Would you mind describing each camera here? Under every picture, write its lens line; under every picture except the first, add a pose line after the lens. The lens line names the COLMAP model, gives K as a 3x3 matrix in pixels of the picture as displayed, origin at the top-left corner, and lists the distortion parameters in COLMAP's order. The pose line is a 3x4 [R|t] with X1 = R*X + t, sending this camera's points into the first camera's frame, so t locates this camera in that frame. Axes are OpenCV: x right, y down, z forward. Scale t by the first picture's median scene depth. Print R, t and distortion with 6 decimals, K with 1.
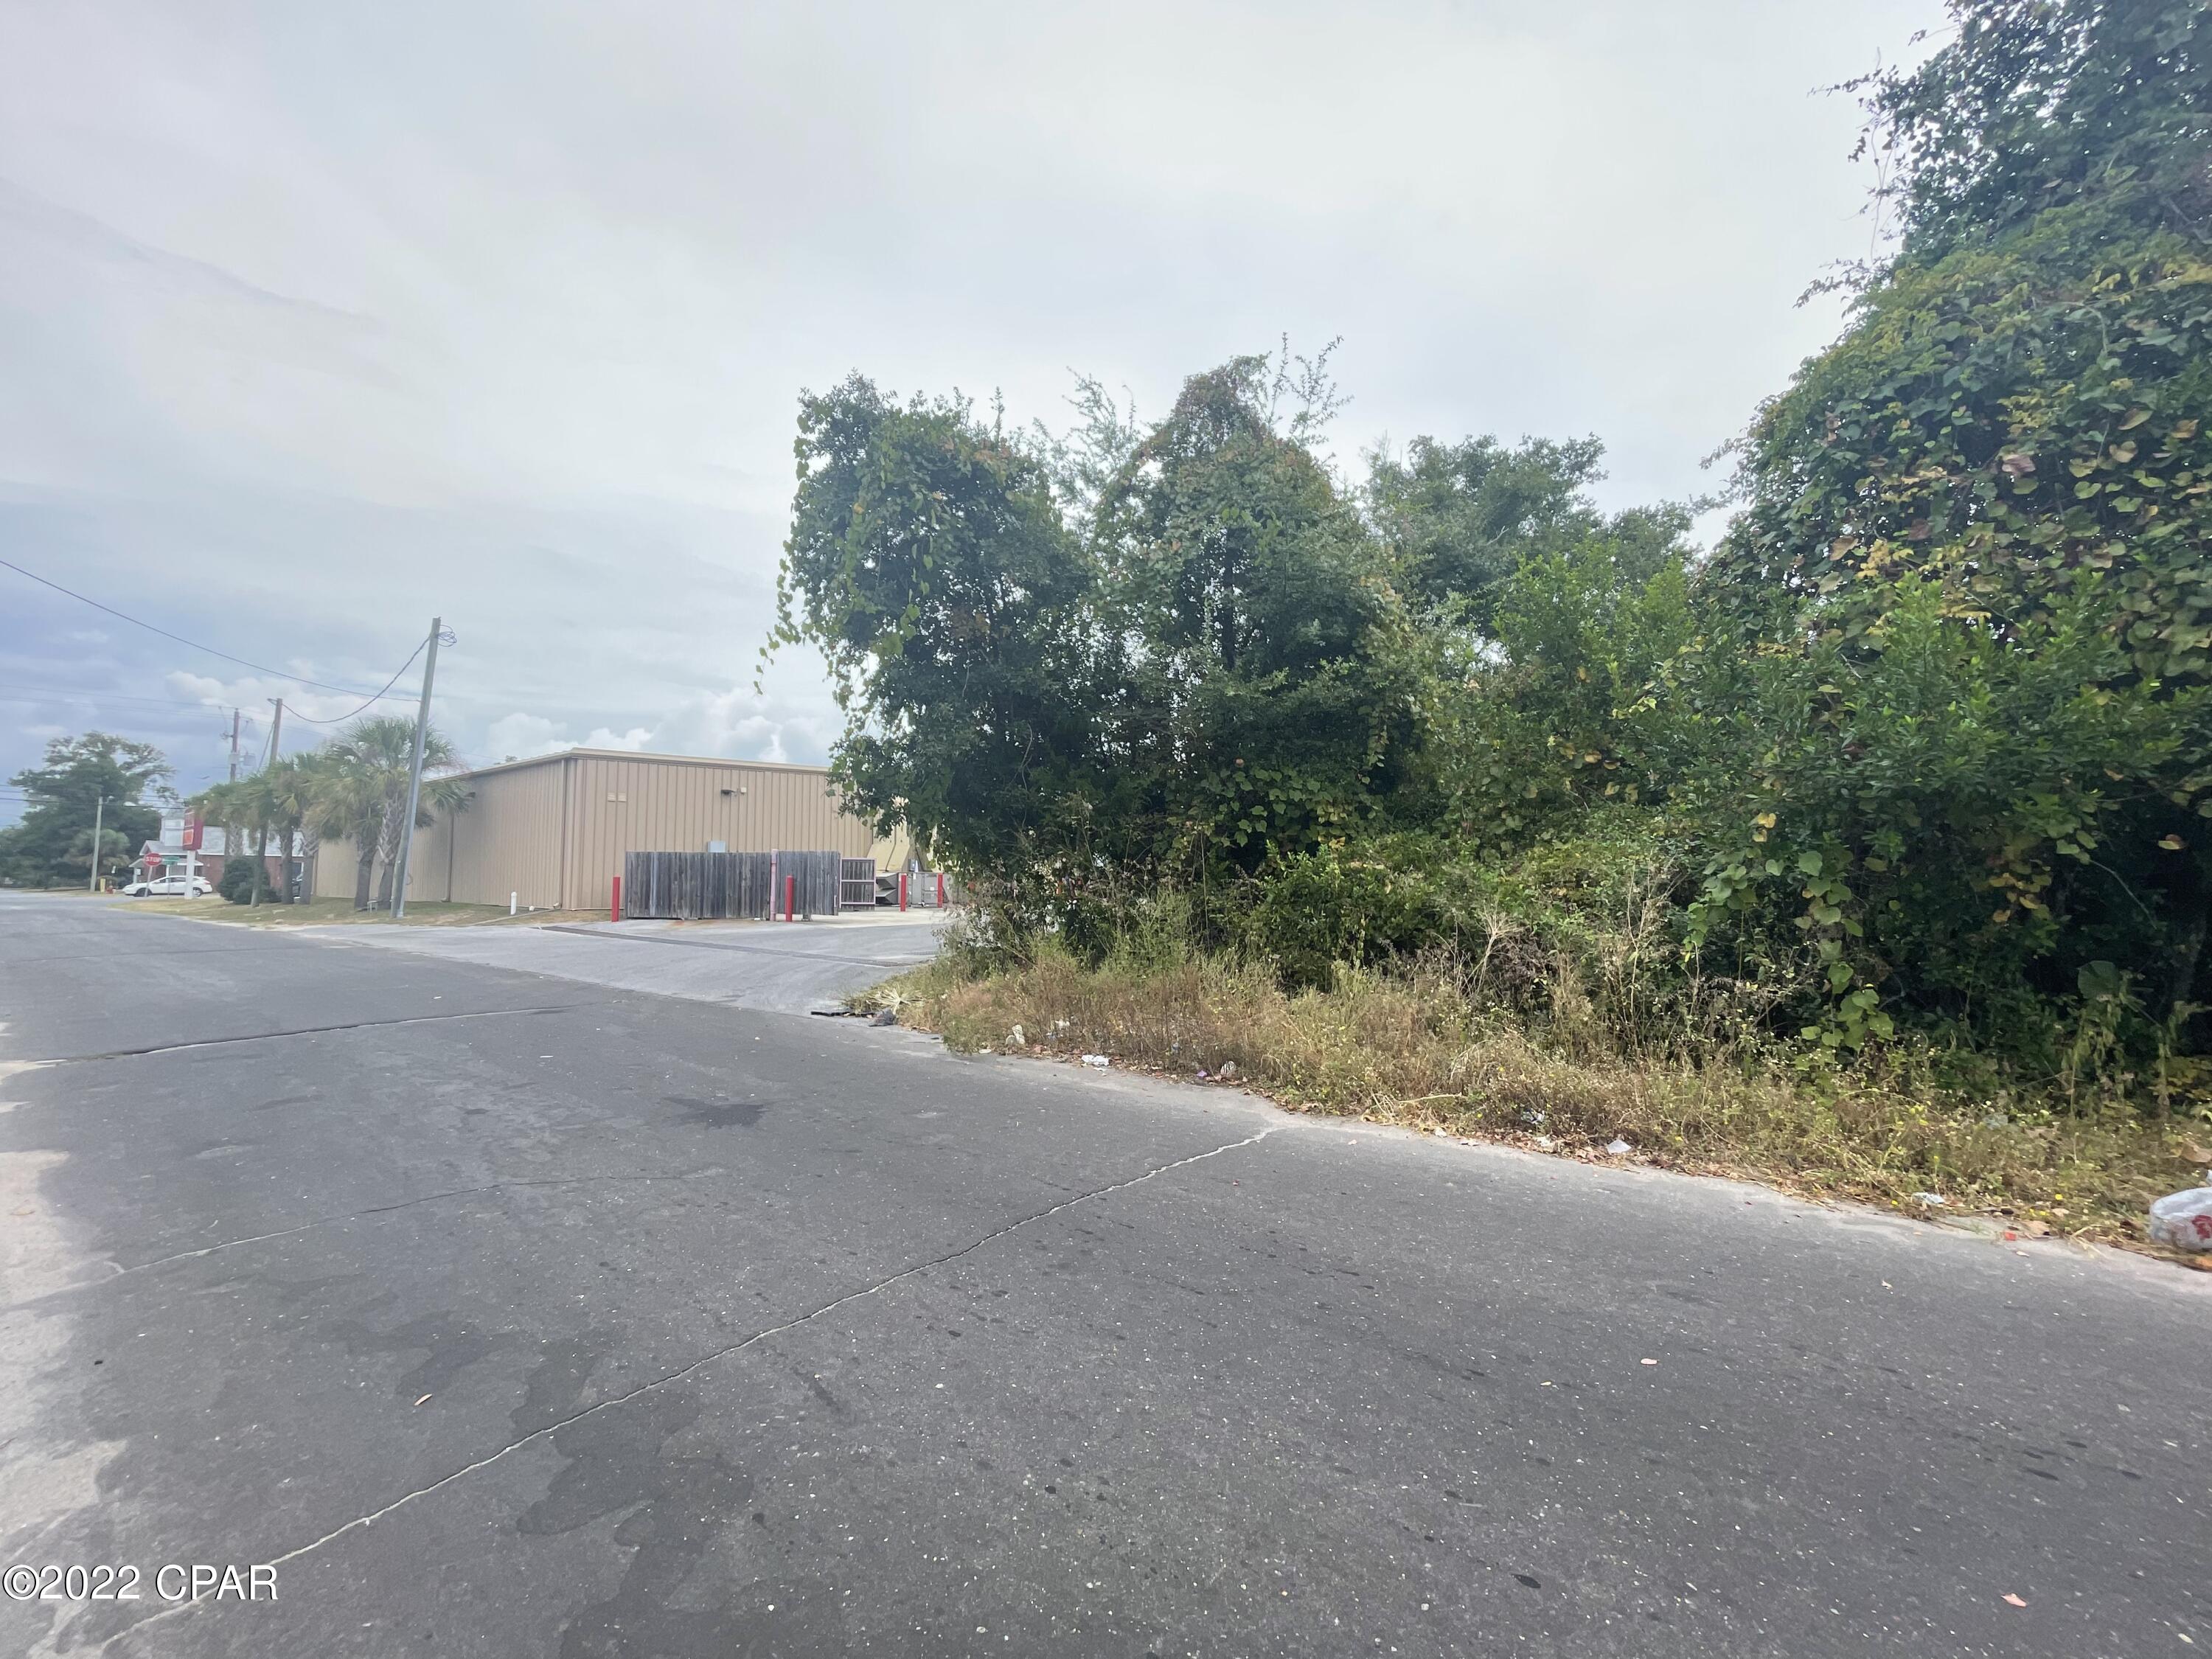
lens RADIAL K [[895.7, 0, 1099.7], [0, 895.7, 824.4], [0, 0, 1]] dist [0.000918, -0.000908]
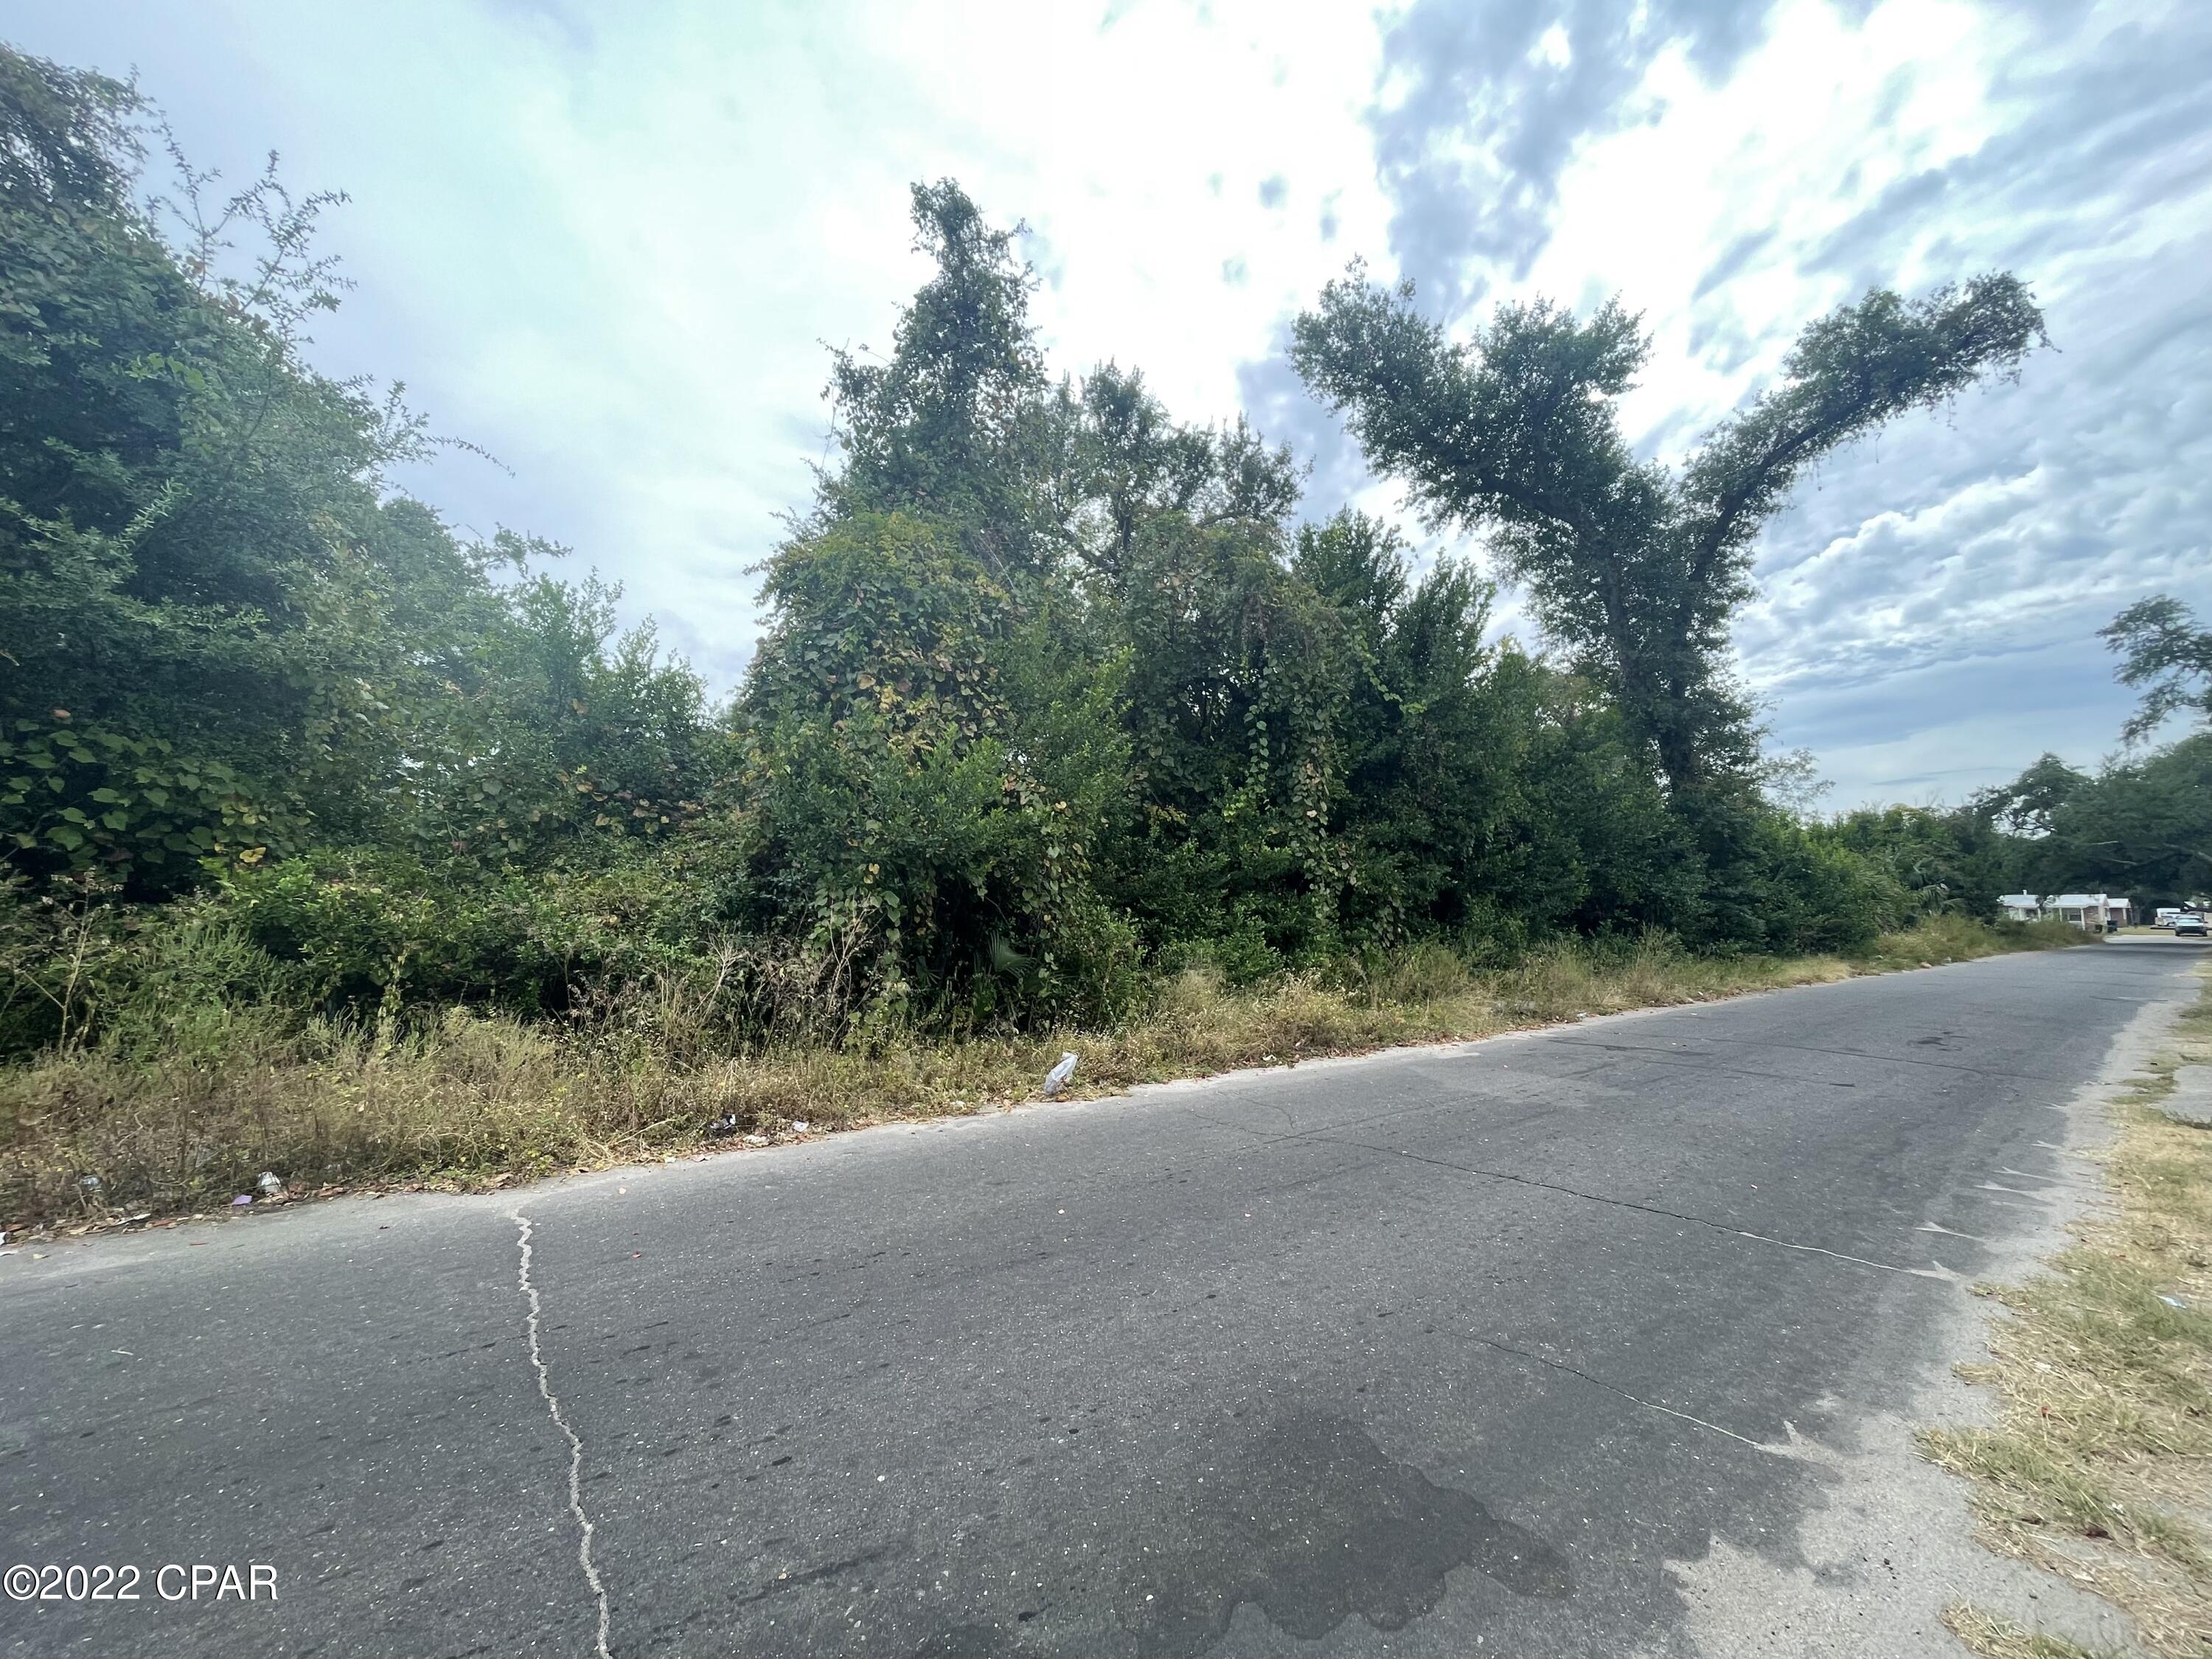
lens RADIAL K [[895.7, 0, 1099.7], [0, 895.7, 824.4], [0, 0, 1]] dist [0.000918, -0.000908]
pose [[0.237209, 0.089286, 0.967347, -0.524729], [-0.071486, 0.994672, -0.074278, 0.002848], [-0.968825, -0.051532, 0.242327, 0.286811]]
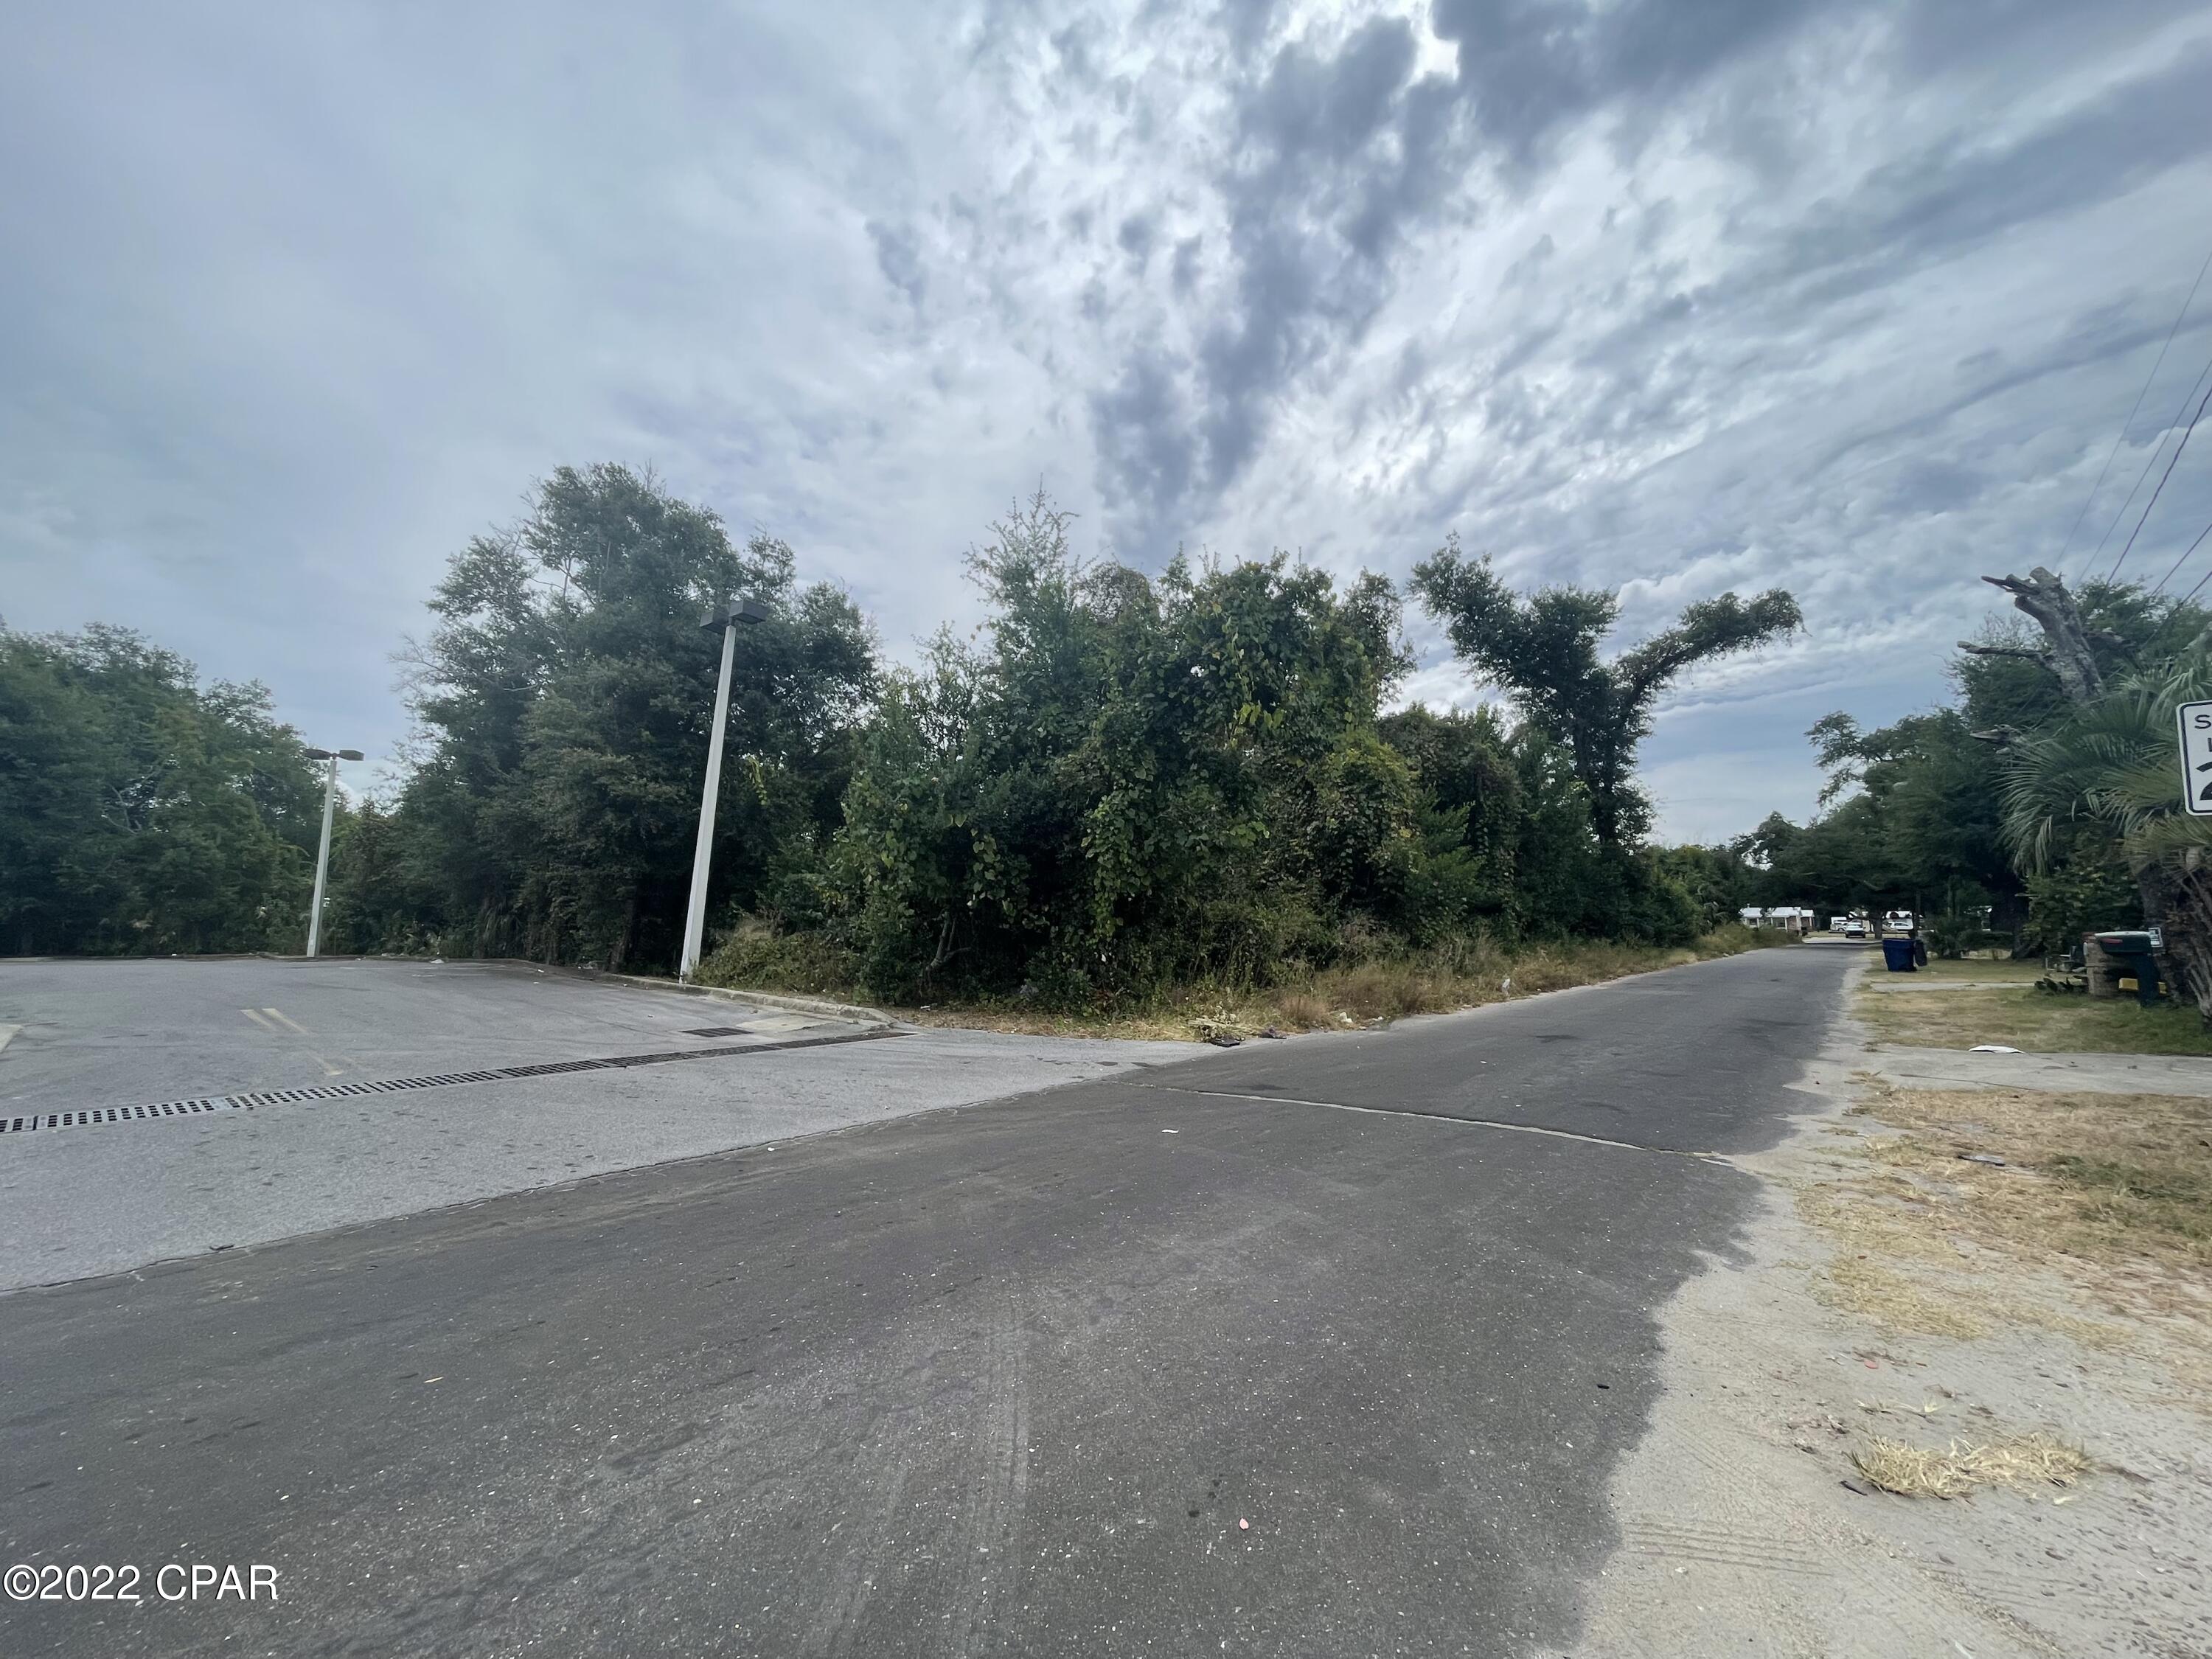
lens RADIAL K [[883.7, 0, 1103.1], [0, 883.7, 840.8], [0, 0, 1]] dist [-0.001127, 0.000075]
pose [[0.059338, 0.086342, 0.994497, -1.571803], [-0.072299, 0.994008, -0.081985, 0.062963], [-0.995616, -0.067036, 0.065225, 1.082050]]
